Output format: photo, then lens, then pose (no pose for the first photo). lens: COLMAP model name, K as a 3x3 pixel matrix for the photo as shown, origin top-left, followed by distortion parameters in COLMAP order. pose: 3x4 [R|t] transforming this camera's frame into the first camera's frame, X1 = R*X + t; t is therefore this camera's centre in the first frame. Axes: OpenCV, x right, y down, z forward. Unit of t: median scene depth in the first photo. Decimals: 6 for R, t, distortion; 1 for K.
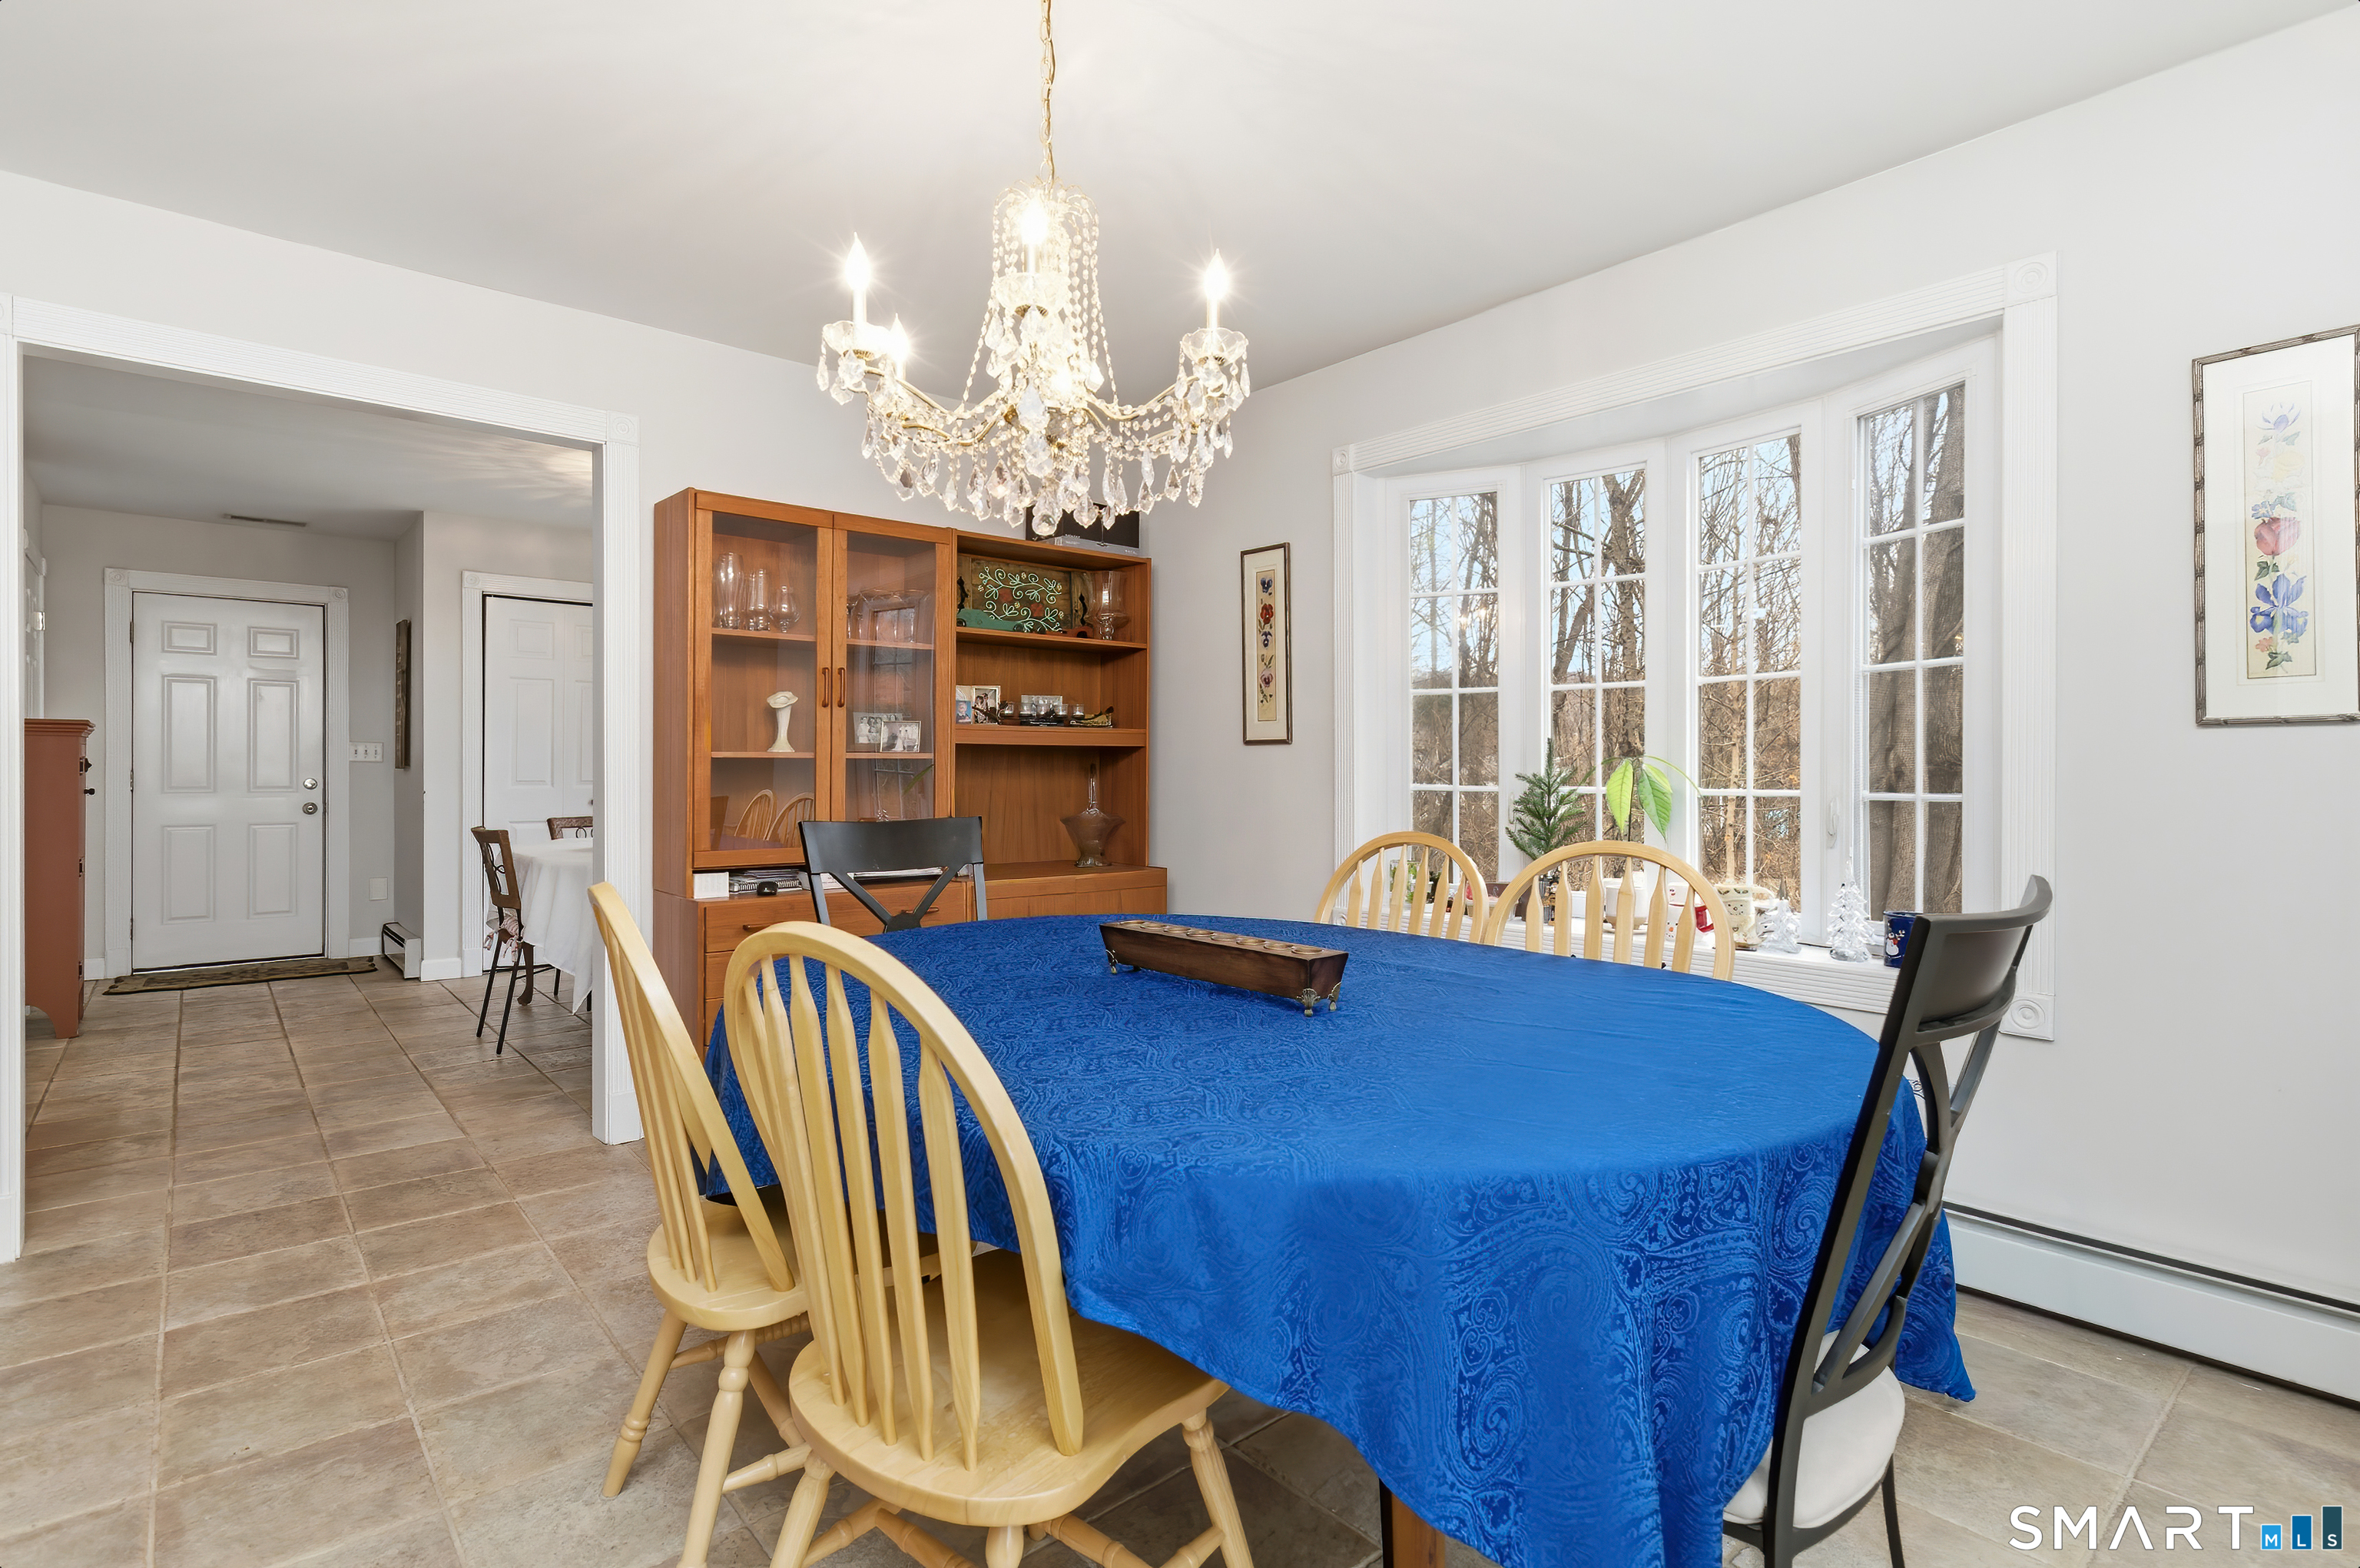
lens RADIAL K [[1141.7, 0, 1213.5], [0, 1141.7, 778.2], [0, 0, 1]] dist [-0.015209, -0.000166]
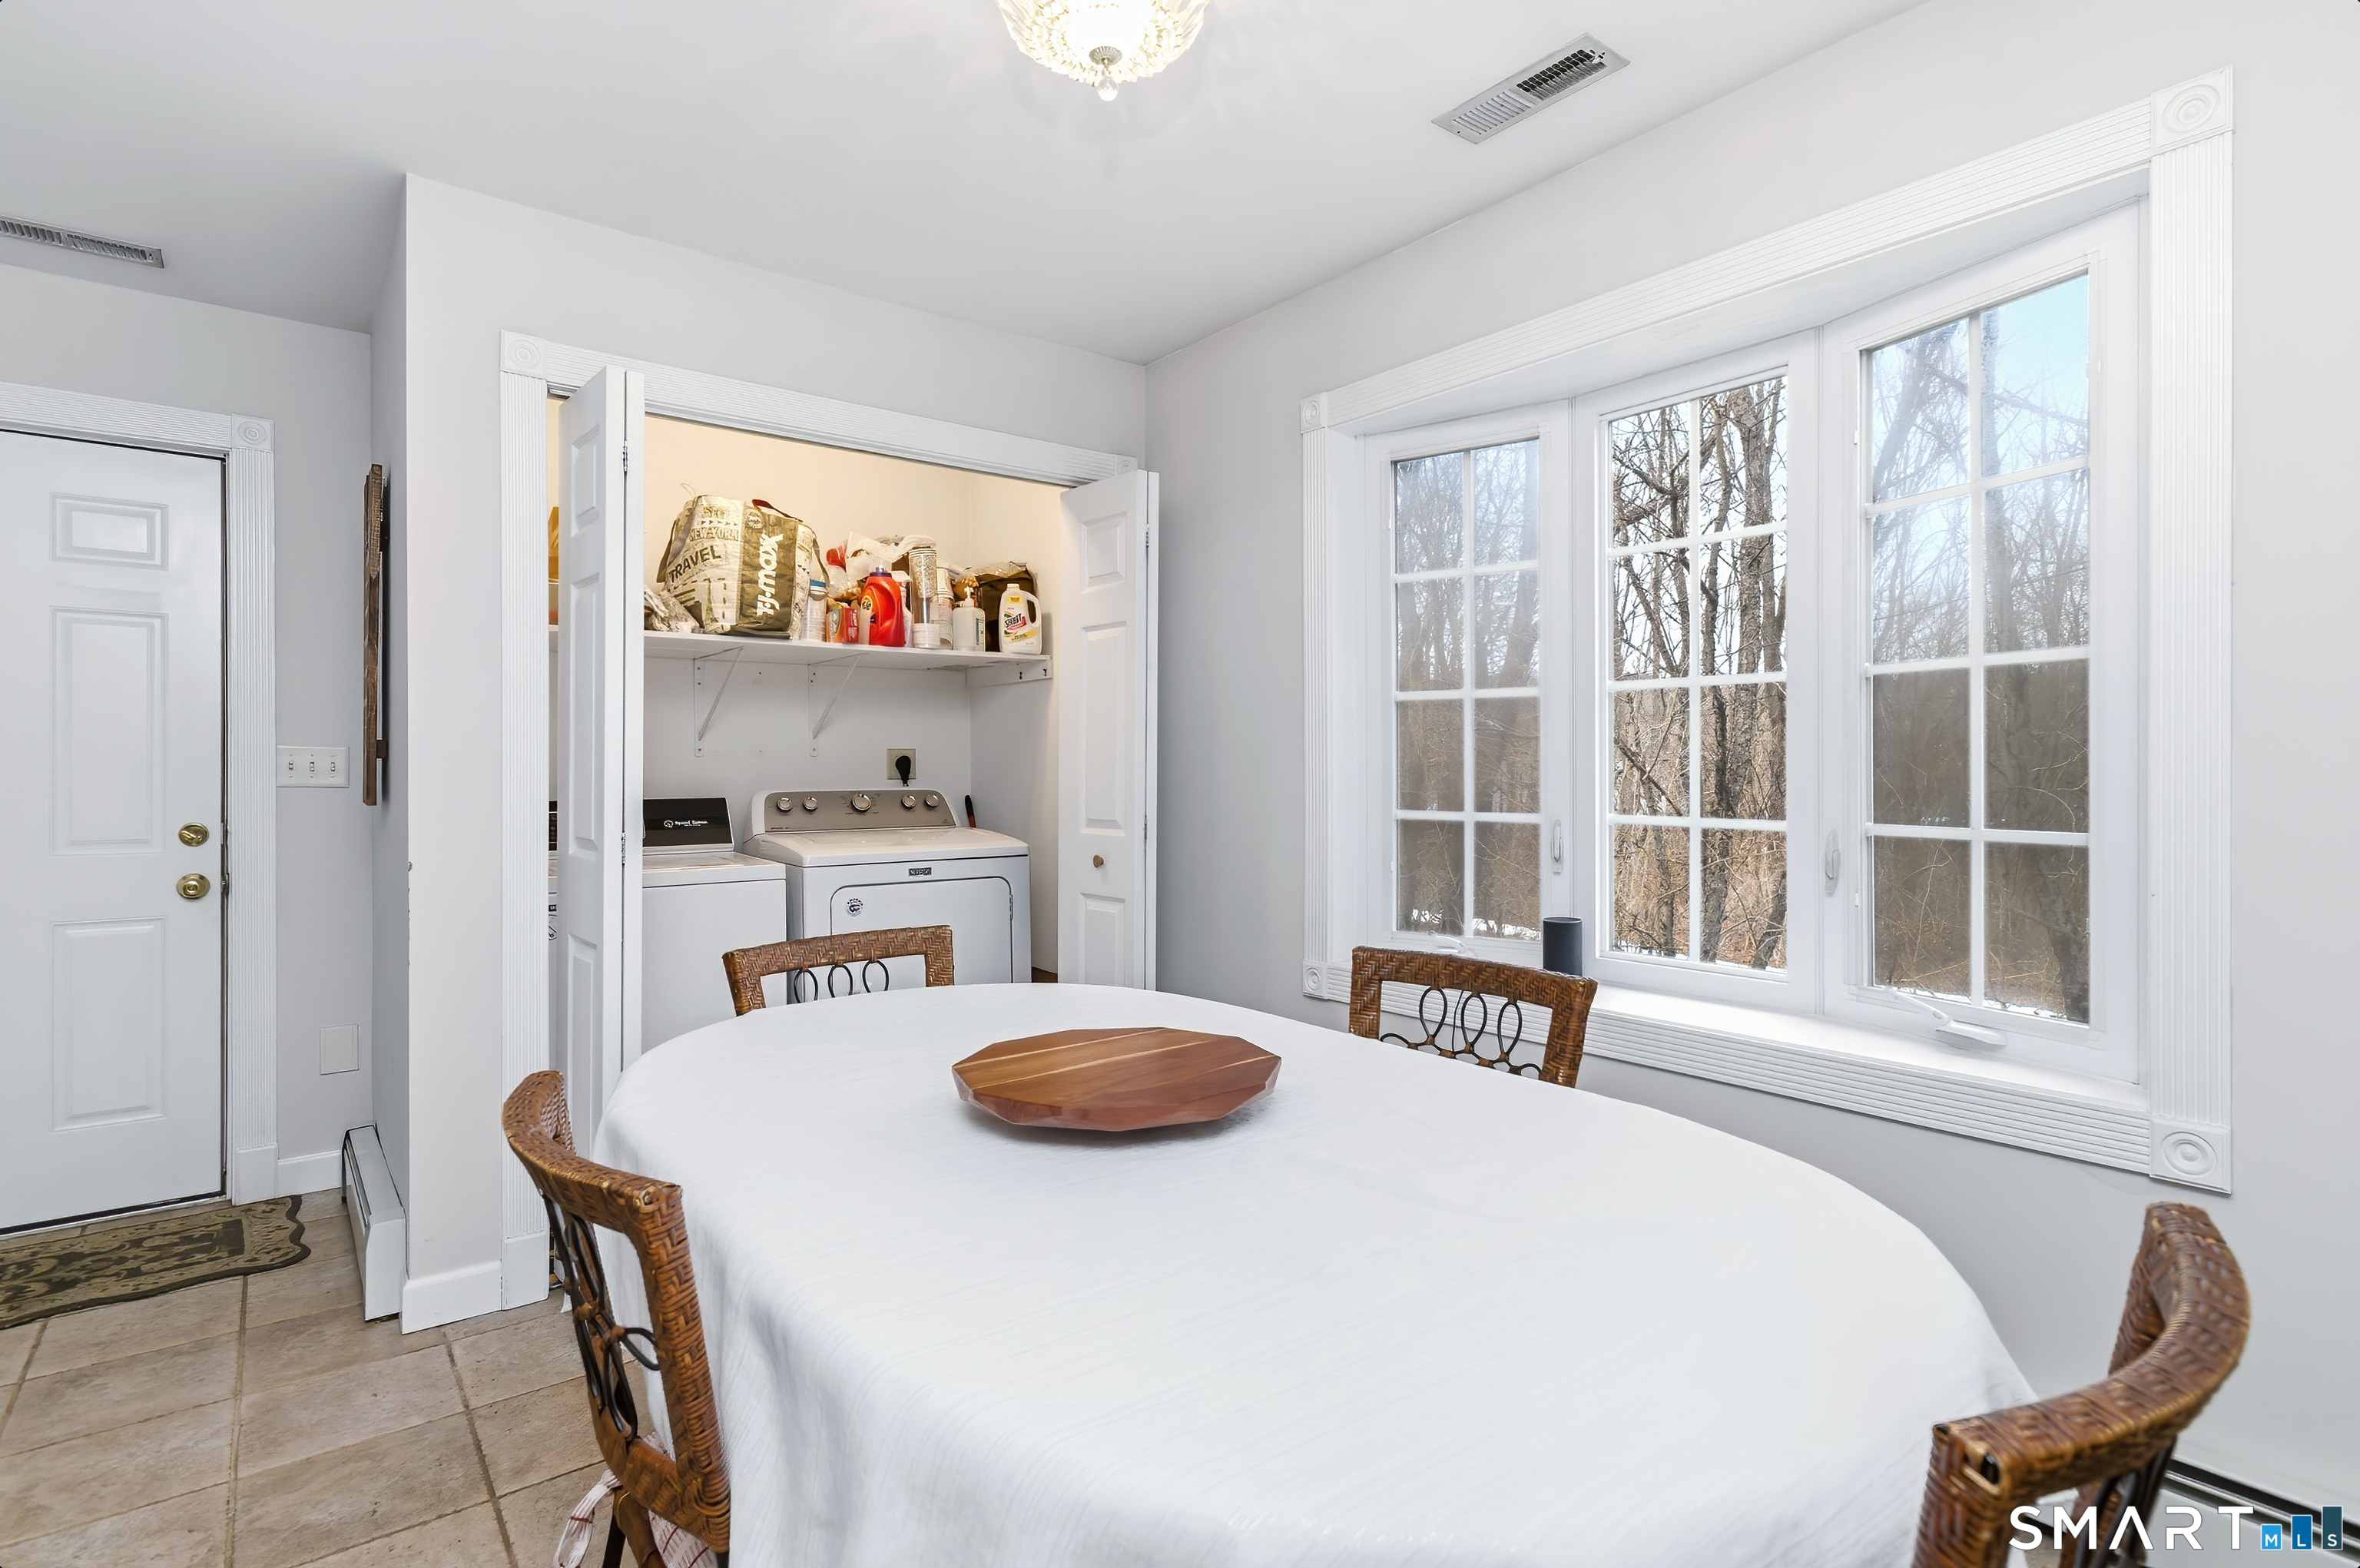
lens RADIAL K [[1146.3, 0, 1180.0], [0, 1146.3, 784.0], [0, 0, 1]] dist [0.000851, 0.000691]
pose [[0.997722, 0.000796, -0.067460, -0.360575], [-0.000556, 0.999993, 0.003579, -0.017118], [0.067462, -0.003533, 0.997716, 0.557697]]
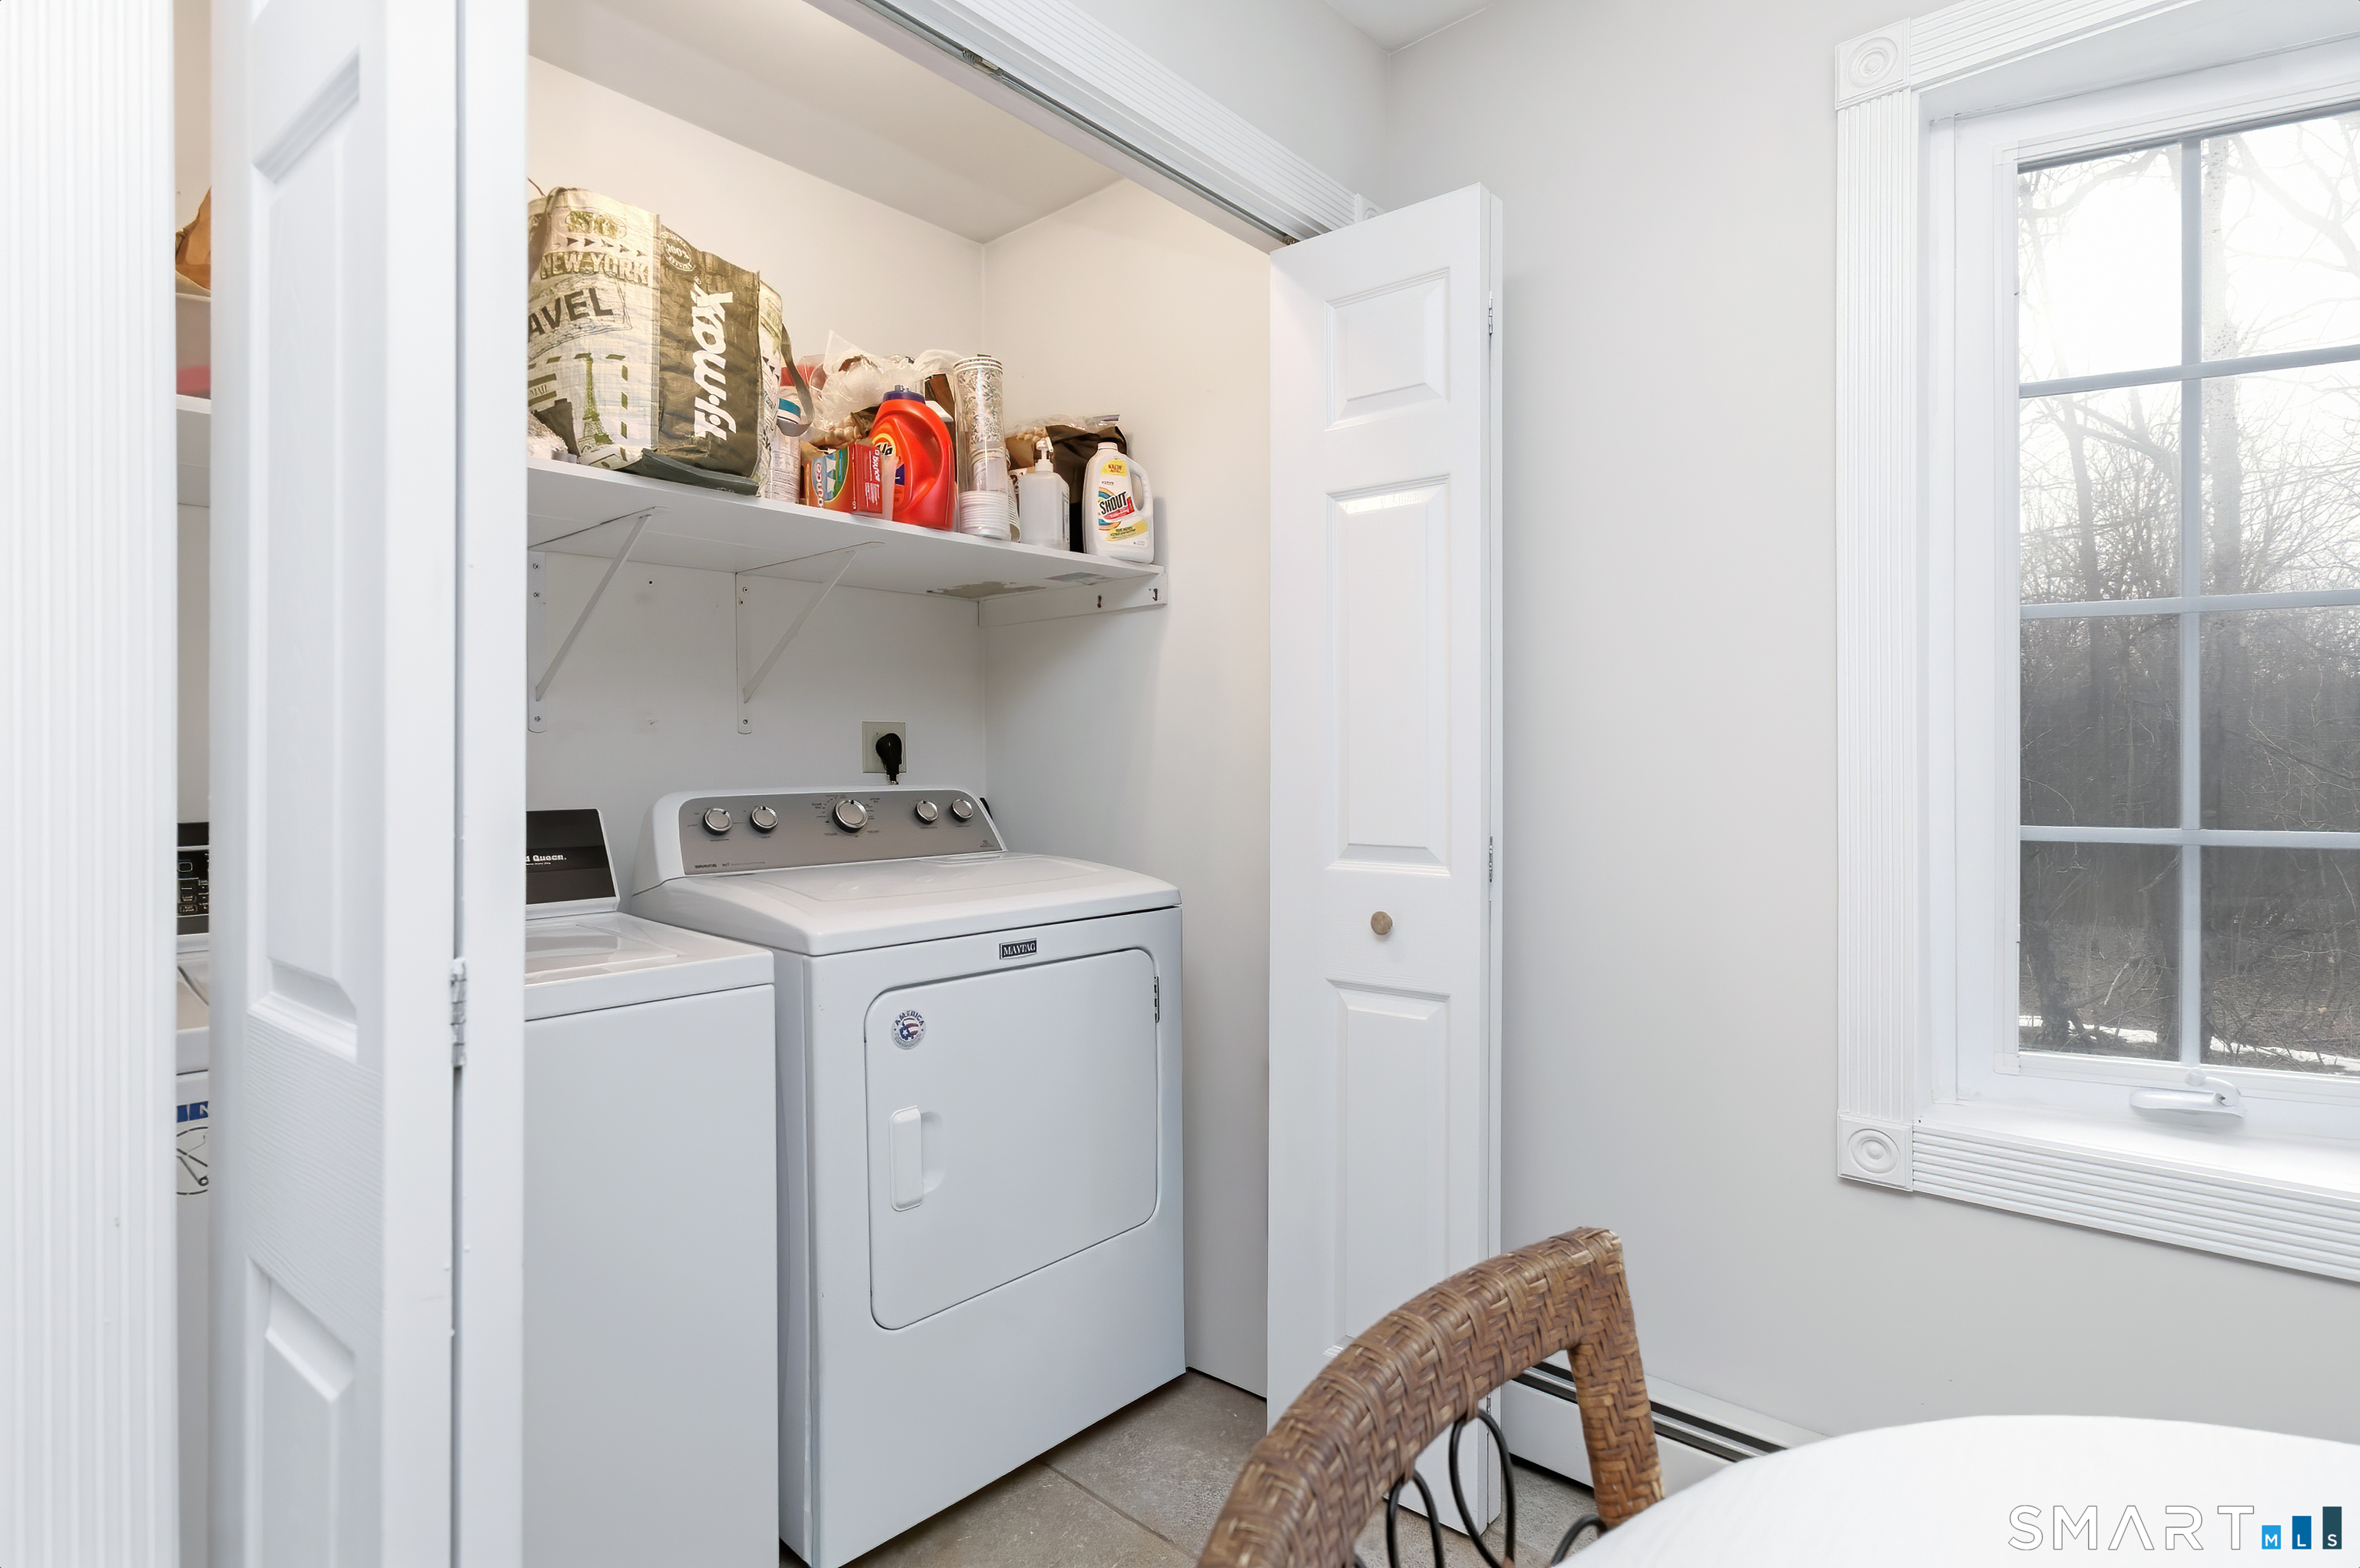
lens RADIAL K [[1138.7, 0, 1189.1], [0, 1138.7, 773.2], [0, 0, 1]] dist [0.003003, 0.000726]
pose [[0.992467, -0.003785, 0.122454, -0.639873], [0.003746, 0.999993, 0.000546, -0.016939], [-0.122456, -0.000083, 0.992474, 1.012010]]
